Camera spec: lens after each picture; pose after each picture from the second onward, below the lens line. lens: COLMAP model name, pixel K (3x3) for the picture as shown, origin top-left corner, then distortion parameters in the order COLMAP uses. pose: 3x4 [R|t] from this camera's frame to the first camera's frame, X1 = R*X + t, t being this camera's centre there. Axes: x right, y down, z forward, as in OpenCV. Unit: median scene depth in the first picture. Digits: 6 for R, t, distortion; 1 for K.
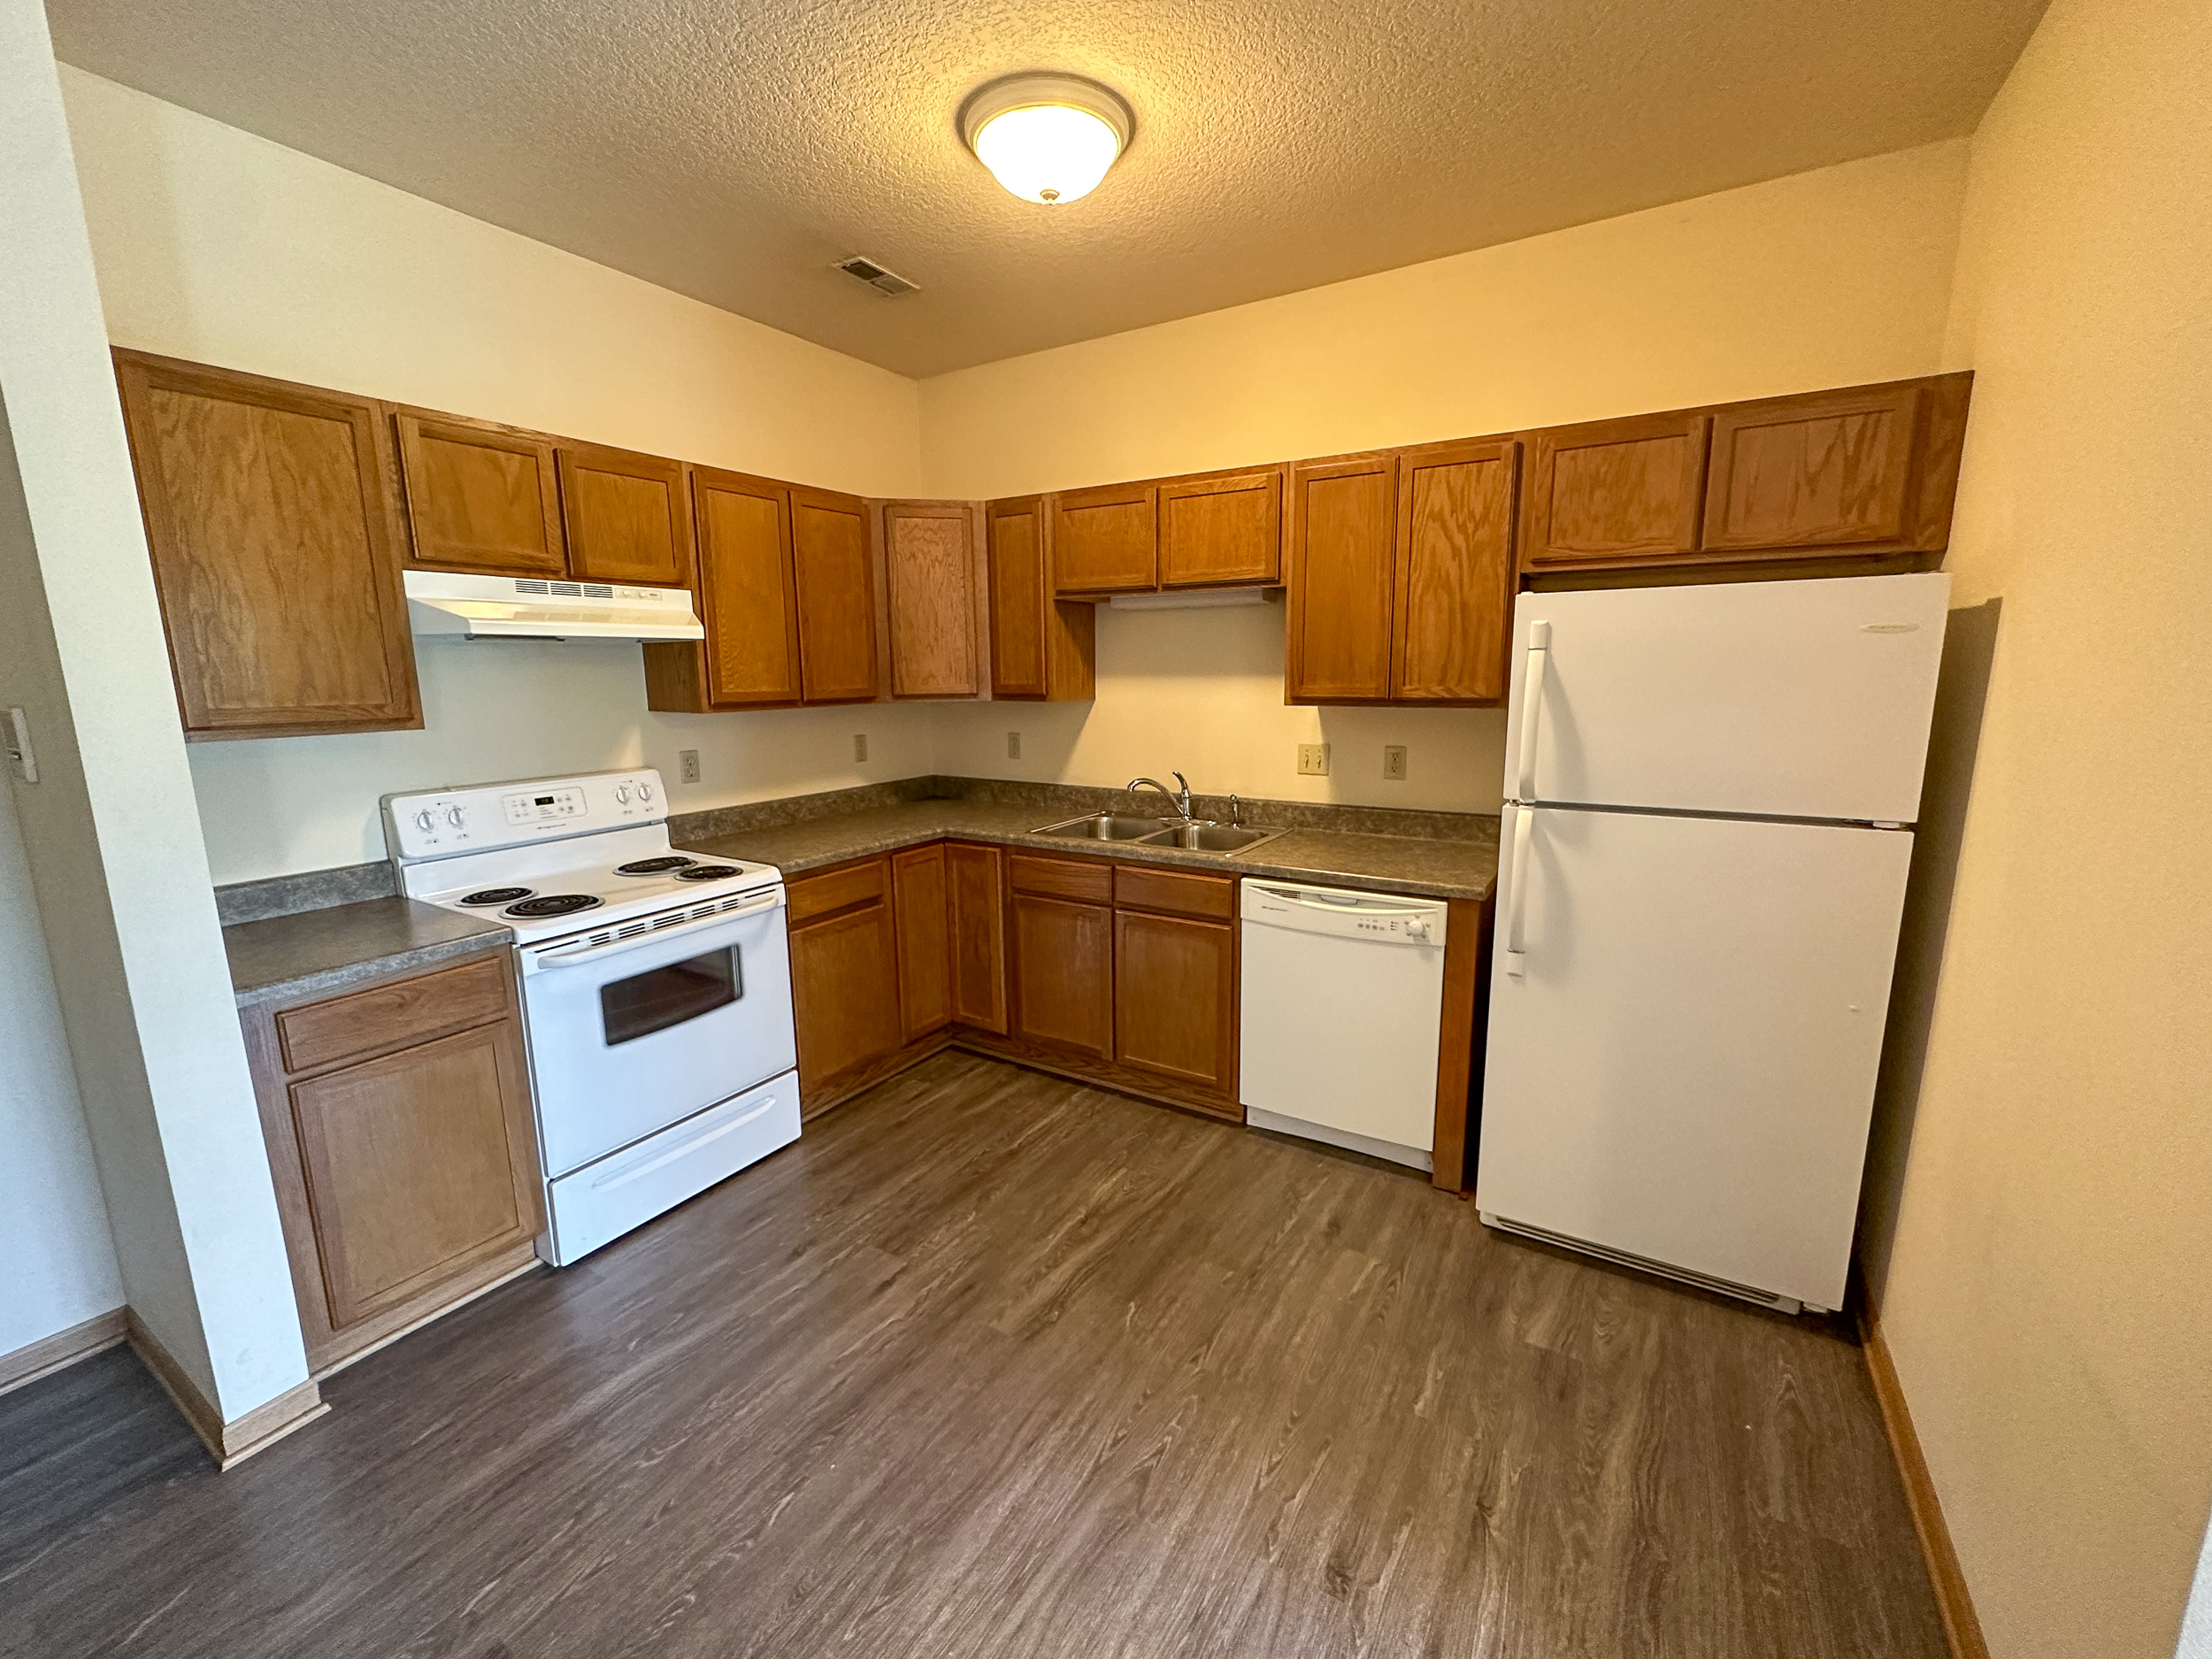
lens RADIAL K [[893.0, 0, 1102.1], [0, 893.0, 826.0], [0, 0, 1]] dist [0.000287, -0.000298]
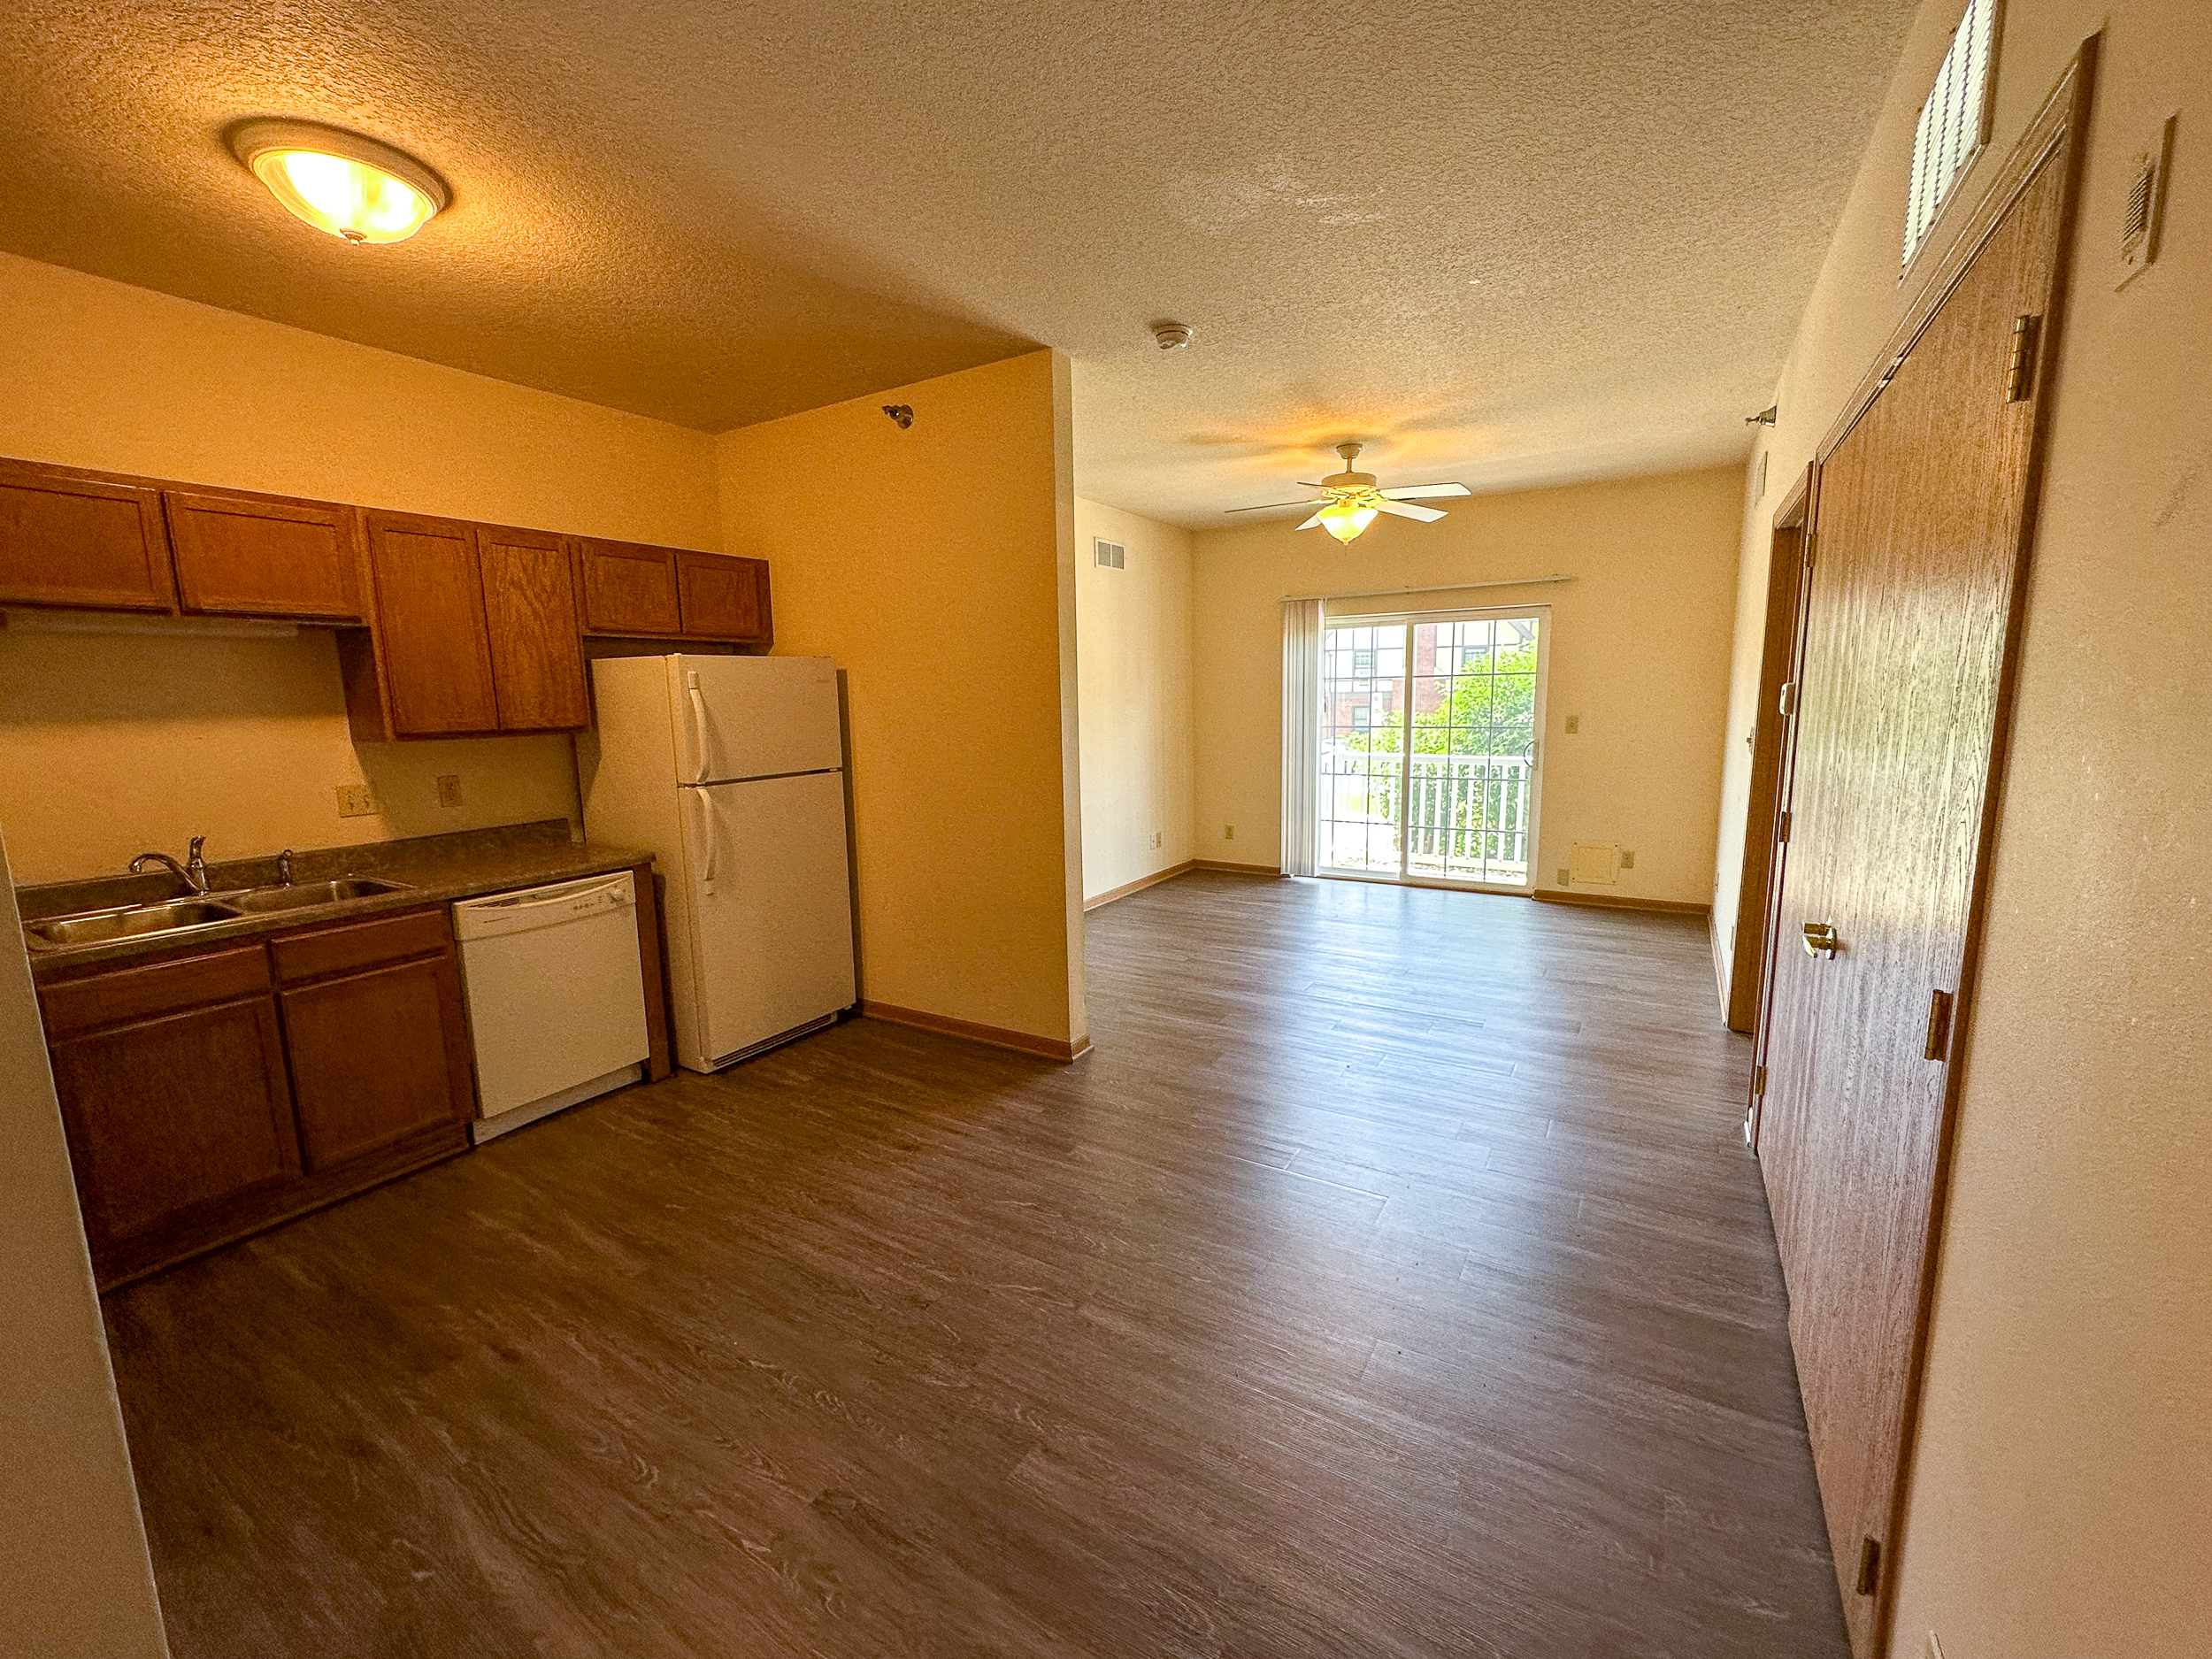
lens RADIAL K [[893.0, 0, 1095.1], [0, 893.0, 823.9], [0, 0, 1]] dist [0.000287, -0.000298]
pose [[0.010938, -0.133161, 0.991034, -0.915028], [0.198428, 0.971673, 0.128369, -0.017921], [-0.980054, 0.195245, 0.037051, 0.219431]]
